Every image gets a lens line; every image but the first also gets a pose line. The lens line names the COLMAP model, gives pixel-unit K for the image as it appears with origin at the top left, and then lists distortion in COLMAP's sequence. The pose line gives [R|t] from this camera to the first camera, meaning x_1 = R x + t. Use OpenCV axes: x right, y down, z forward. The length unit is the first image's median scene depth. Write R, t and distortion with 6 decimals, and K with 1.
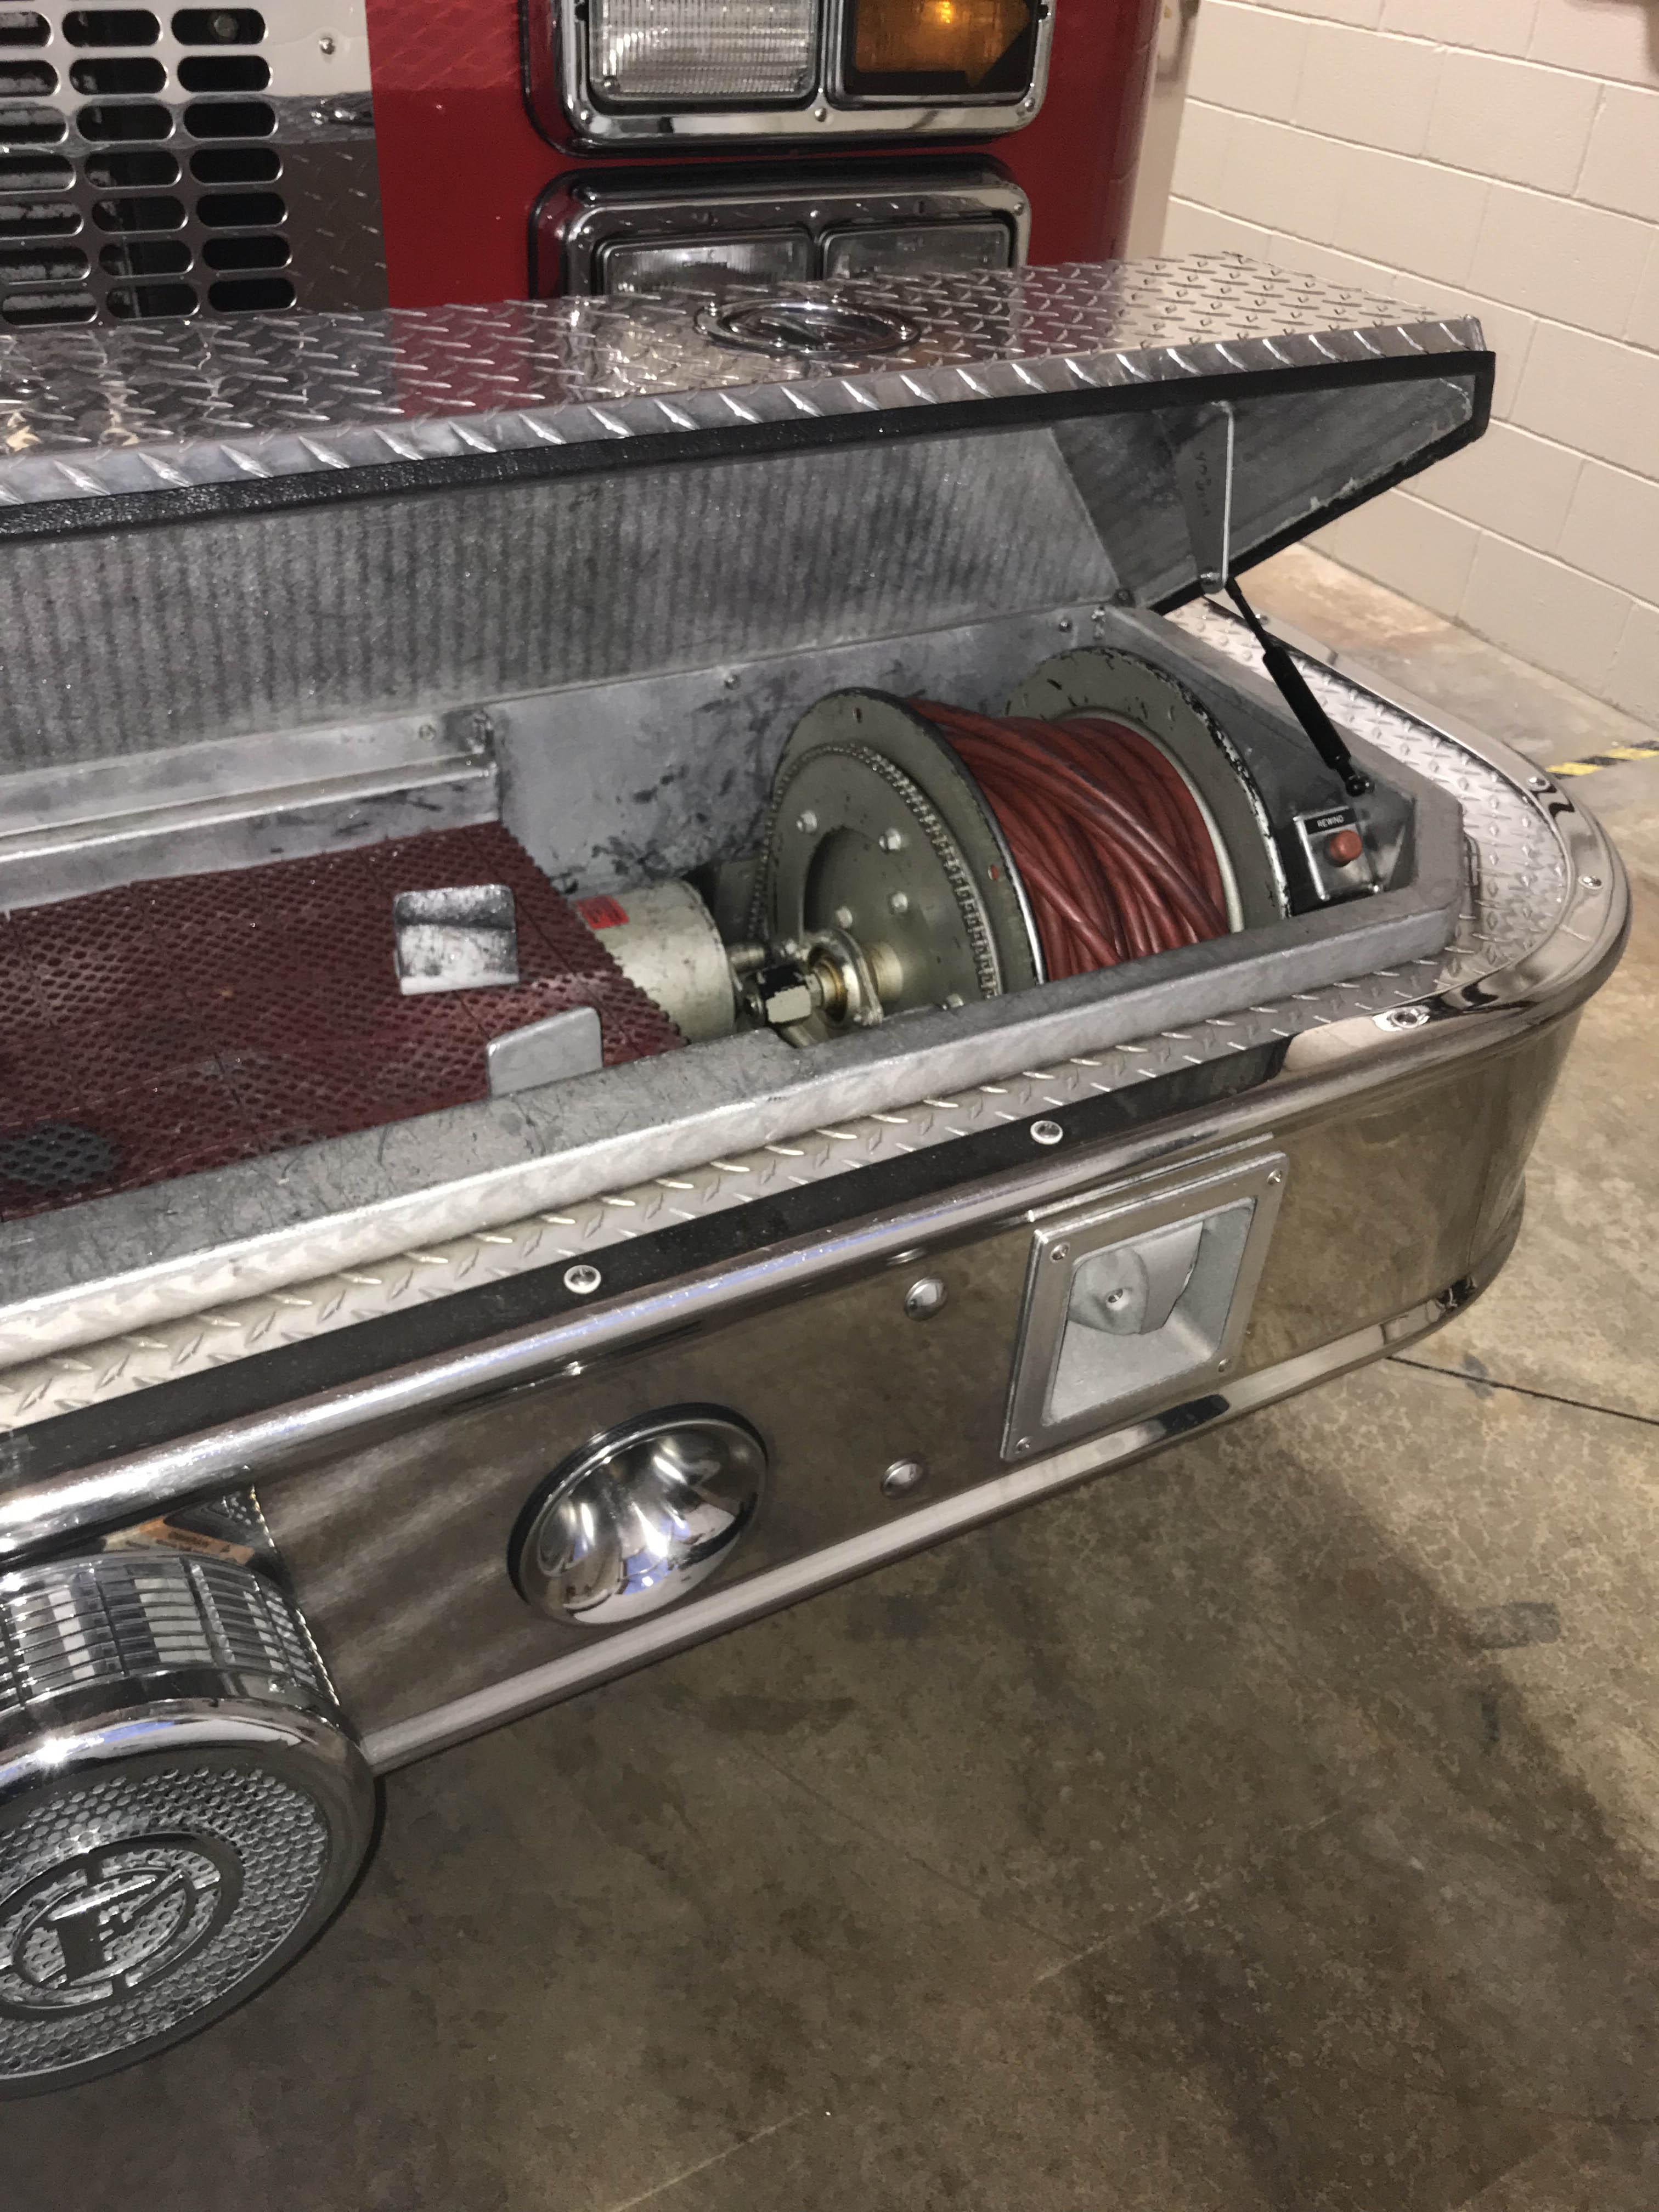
lens RADIAL K [[1932.2, 0, 830.8], [0, 1932.2, 1104.9], [0, 0, 1]] dist [-0.004516, -0.014741]
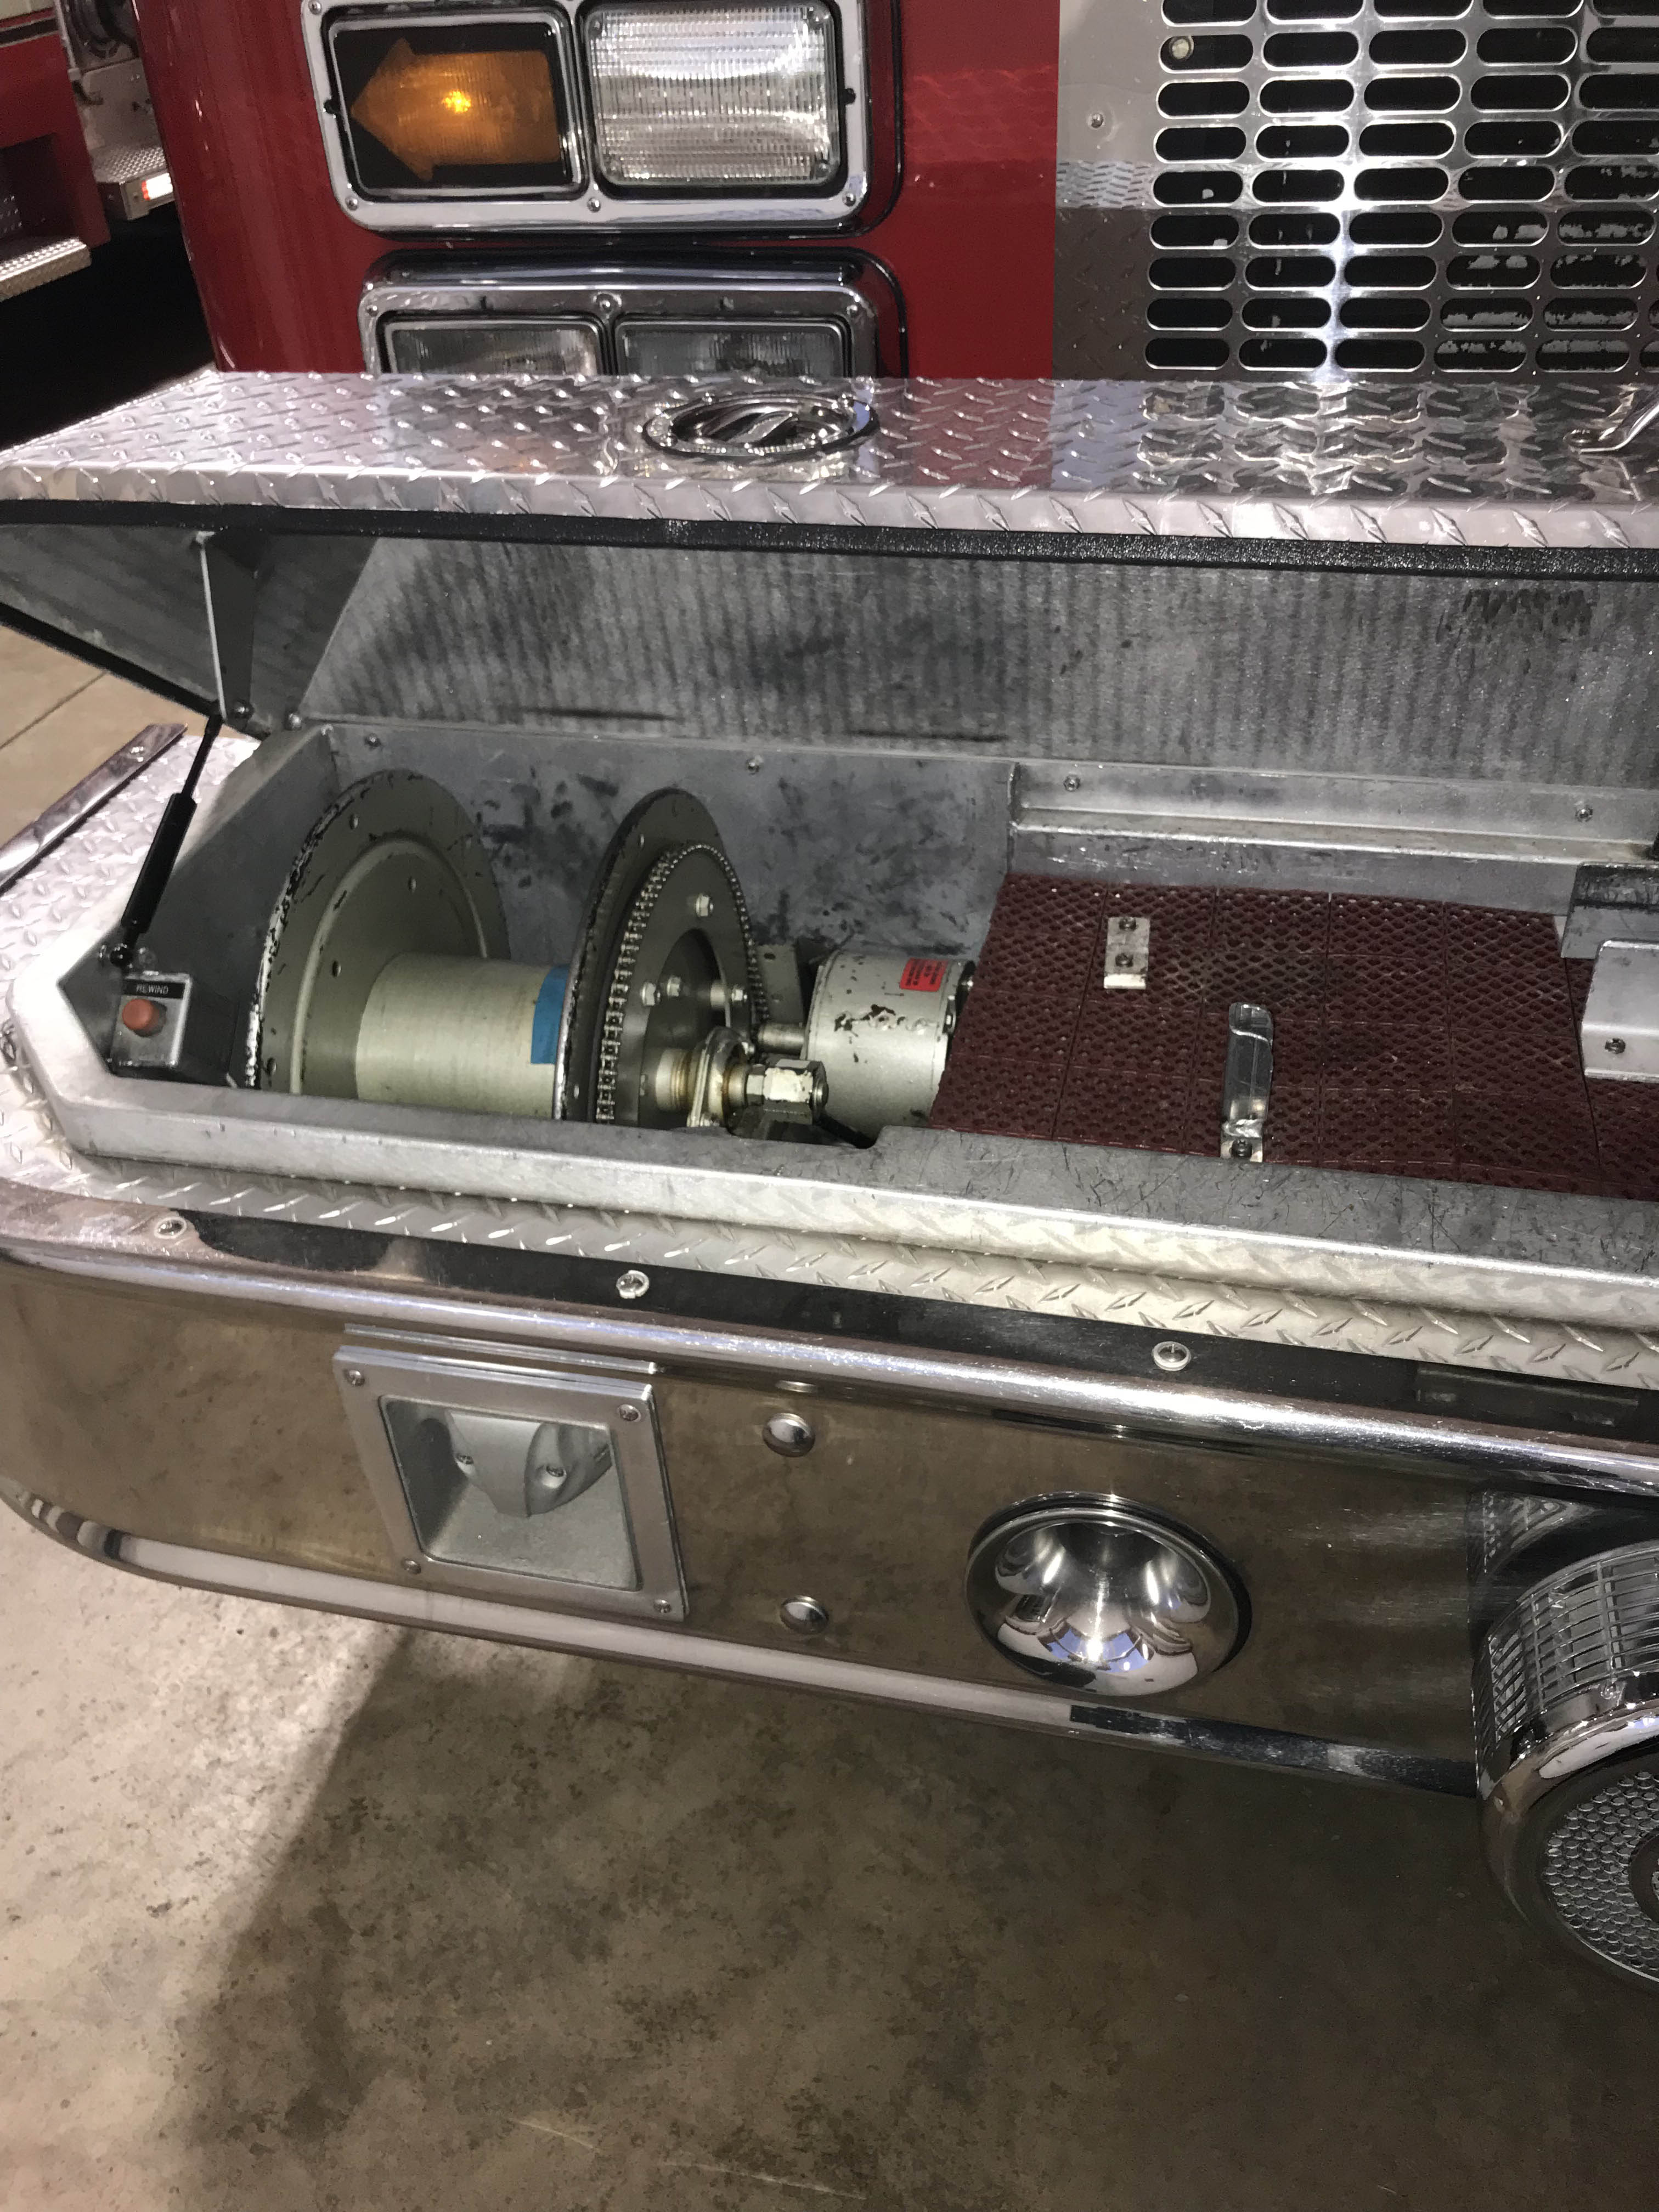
lens RADIAL K [[1826.5, 0, 829.5], [0, 1826.5, 1106.0], [0, 0, 1]] dist [0.002843, -0.004318]
pose [[0.715315, 0.326223, -0.617983, 0.286547], [-0.326751, 0.937857, 0.116864, -0.082280], [0.617704, 0.118332, 0.777457, 0.144649]]
